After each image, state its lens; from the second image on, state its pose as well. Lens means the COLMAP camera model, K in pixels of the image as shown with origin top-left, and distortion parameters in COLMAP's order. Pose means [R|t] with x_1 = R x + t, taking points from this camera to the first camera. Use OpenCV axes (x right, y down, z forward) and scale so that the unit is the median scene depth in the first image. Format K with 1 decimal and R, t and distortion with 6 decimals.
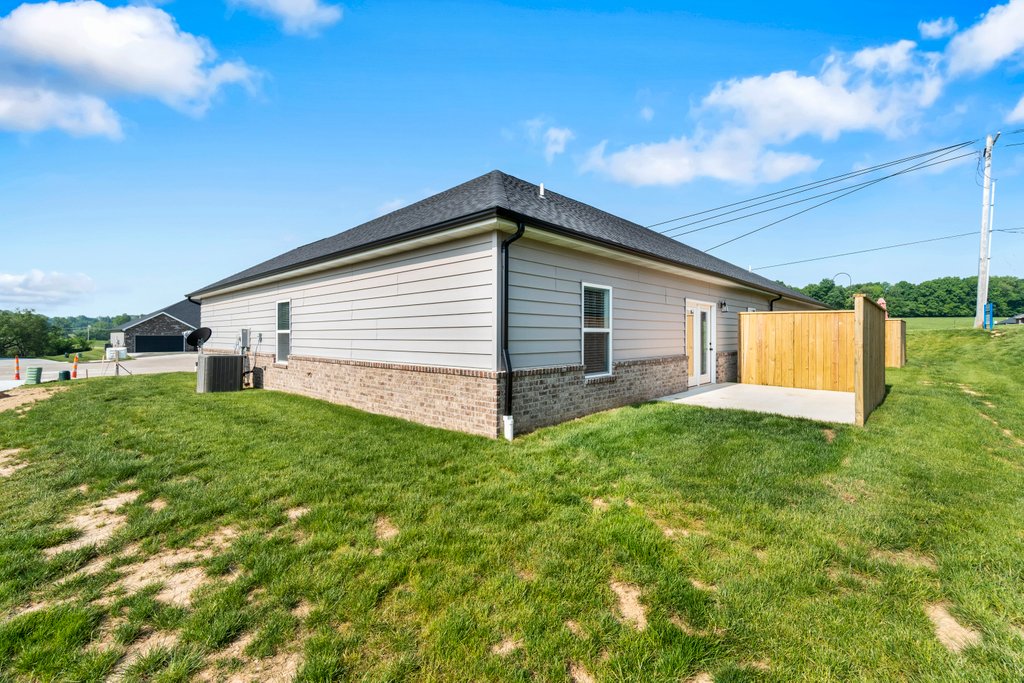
lens RADIAL K [[445.5, 0, 510.9], [0, 445.5, 342.6], [0, 0, 1]] dist [-0.002007, 0.000394]
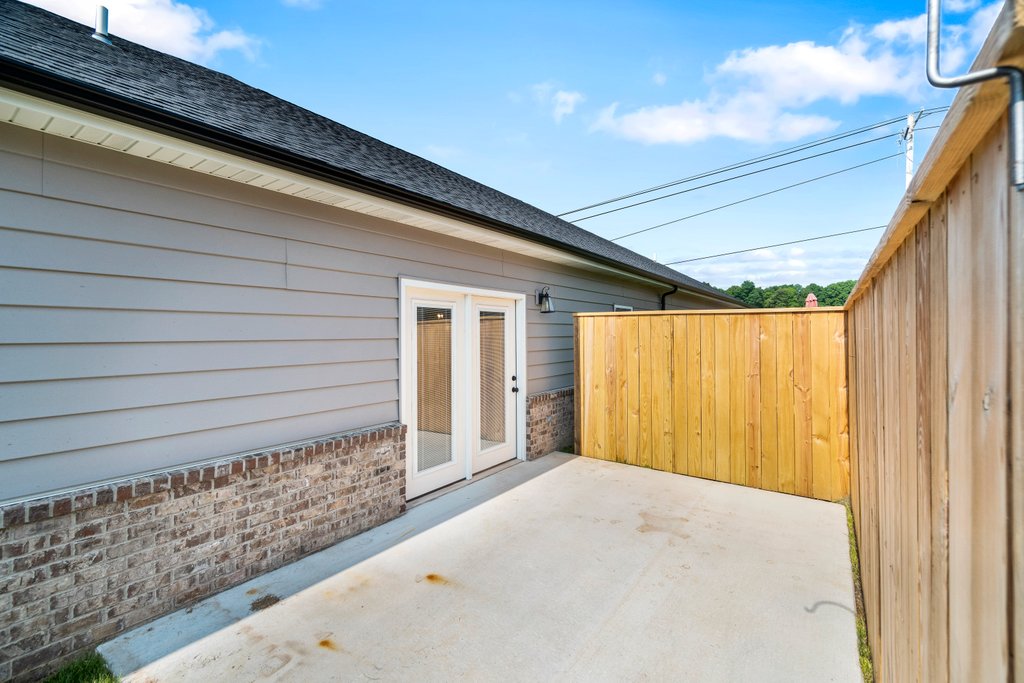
lens RADIAL K [[445.5, 0, 512.8], [0, 445.5, 335.5], [0, 0, 1]] dist [-0.002007, 0.000394]
pose [[0.991601, -0.006390, 0.129175, 0.378234], [0.008372, 0.999855, -0.014805, -0.035654], [-0.129062, 0.015762, 0.991511, 0.513919]]
